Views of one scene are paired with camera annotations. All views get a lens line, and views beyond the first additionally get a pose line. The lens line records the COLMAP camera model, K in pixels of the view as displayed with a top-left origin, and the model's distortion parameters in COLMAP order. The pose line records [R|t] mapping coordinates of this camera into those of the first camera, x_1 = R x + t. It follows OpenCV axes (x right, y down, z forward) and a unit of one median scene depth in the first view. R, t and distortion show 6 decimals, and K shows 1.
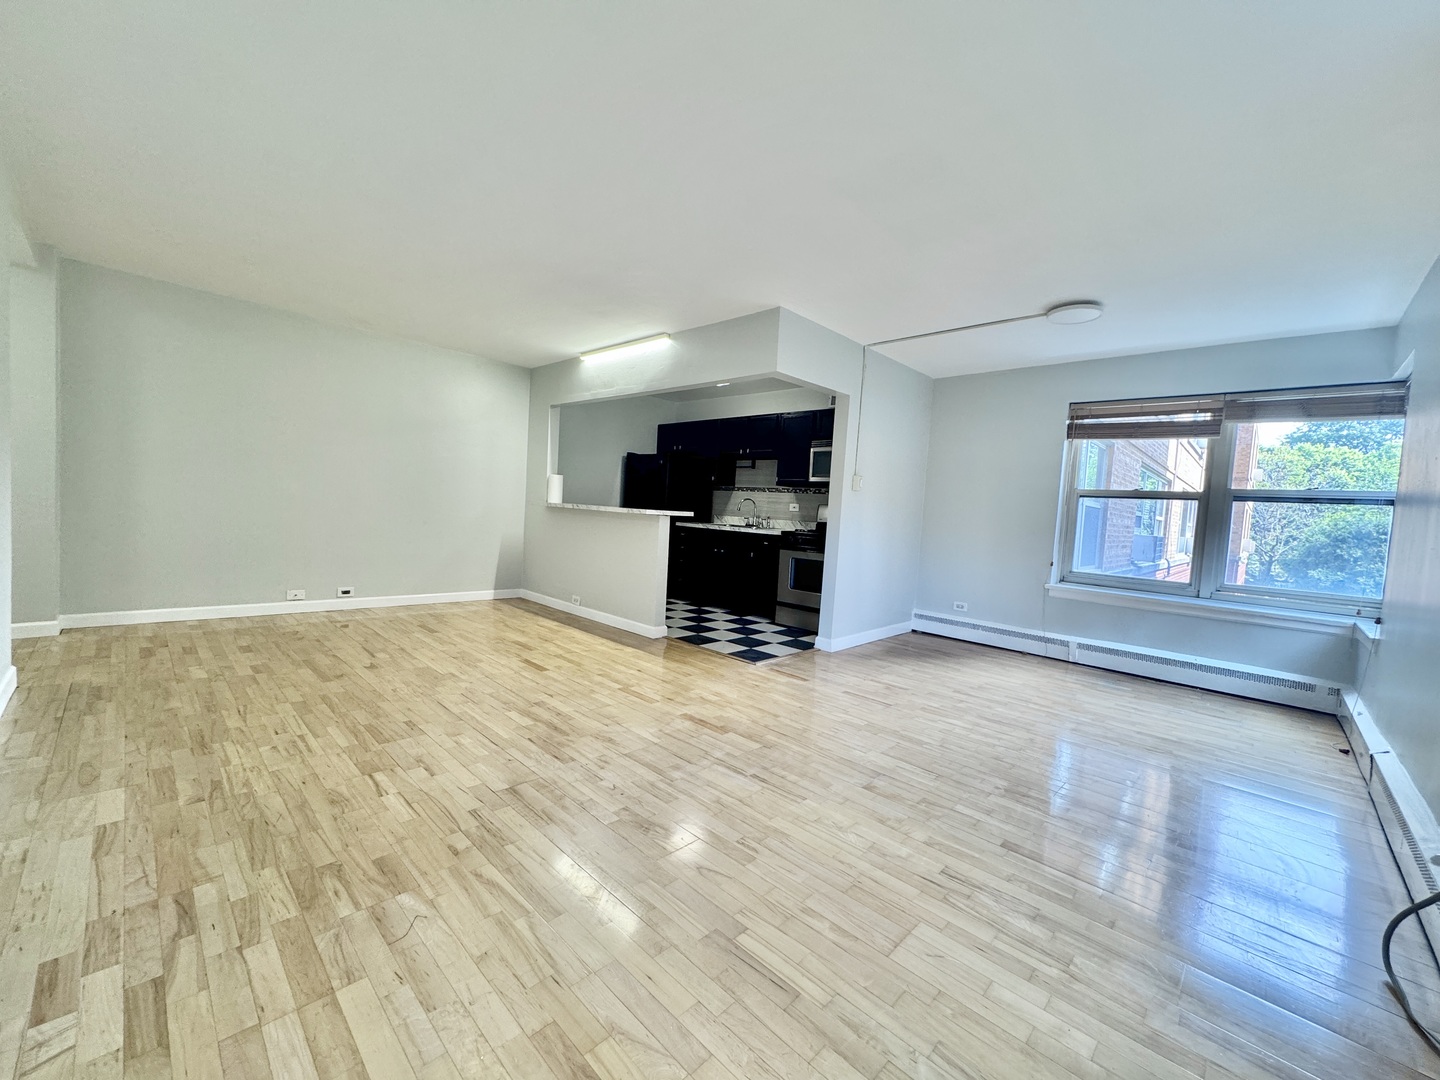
lens RADIAL K [[574.7, 0, 719.2], [0, 574.7, 539.5], [0, 0, 1]] dist [-0.002071, -0.000015]
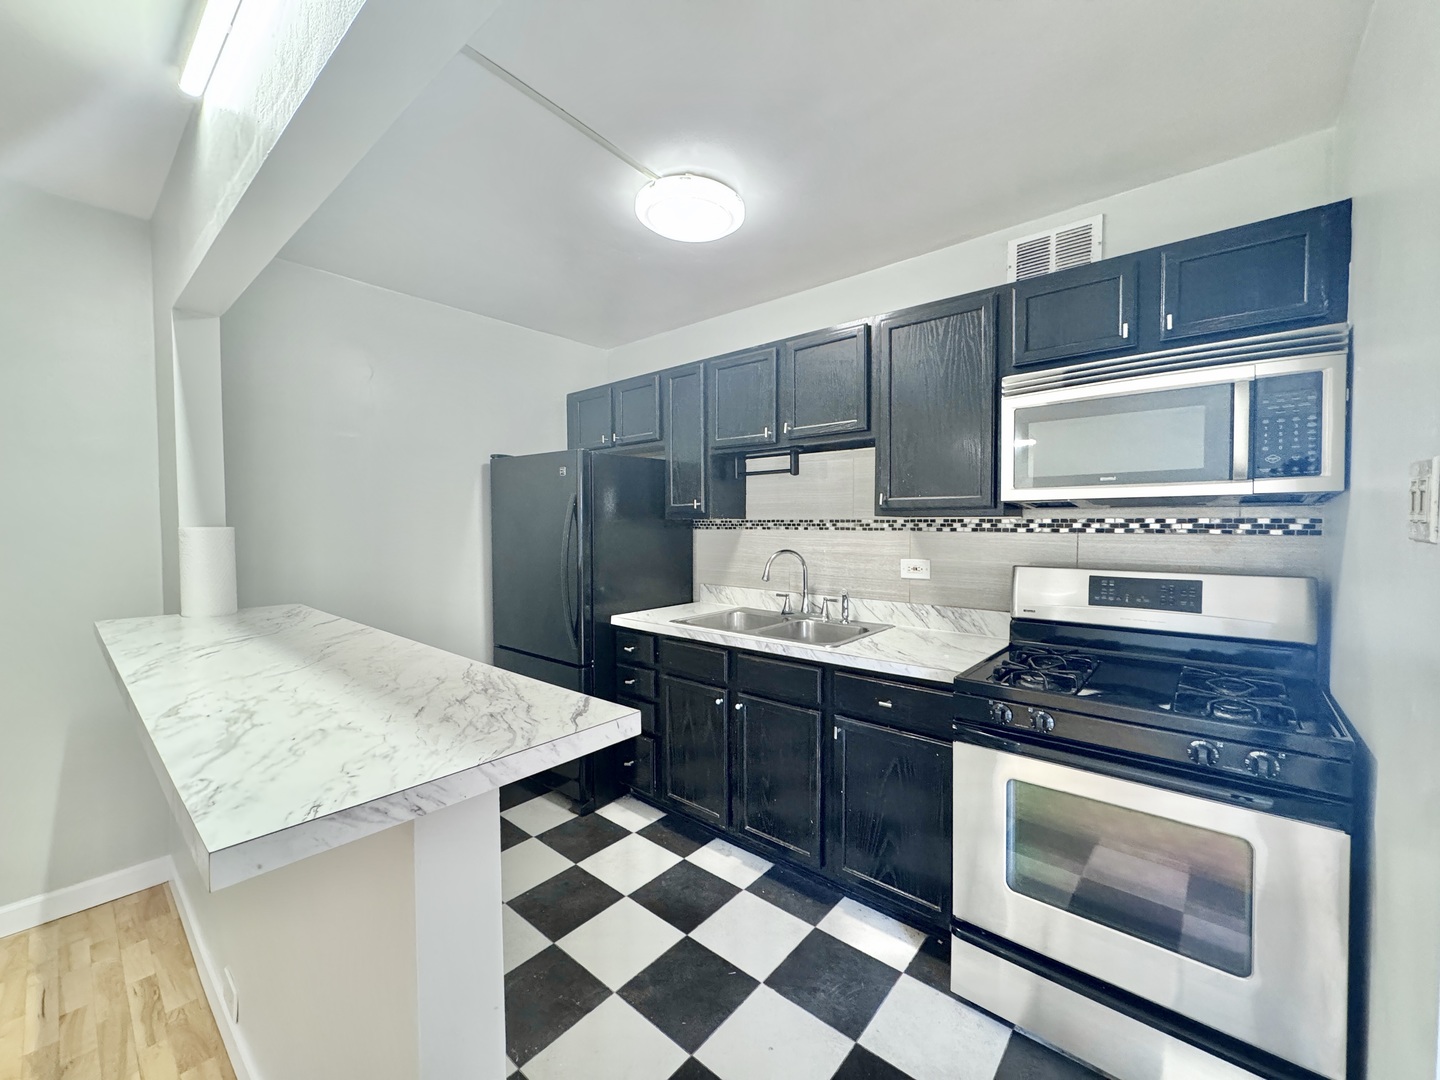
lens RADIAL K [[574.7, 0, 719.2], [0, 574.7, 539.5], [0, 0, 1]] dist [-0.002071, -0.000015]
pose [[0.996289, -0.061870, 0.059834, -0.027066], [0.063325, 0.997734, -0.022732, -0.094924], [-0.058292, 0.026437, 0.997949, 0.789340]]
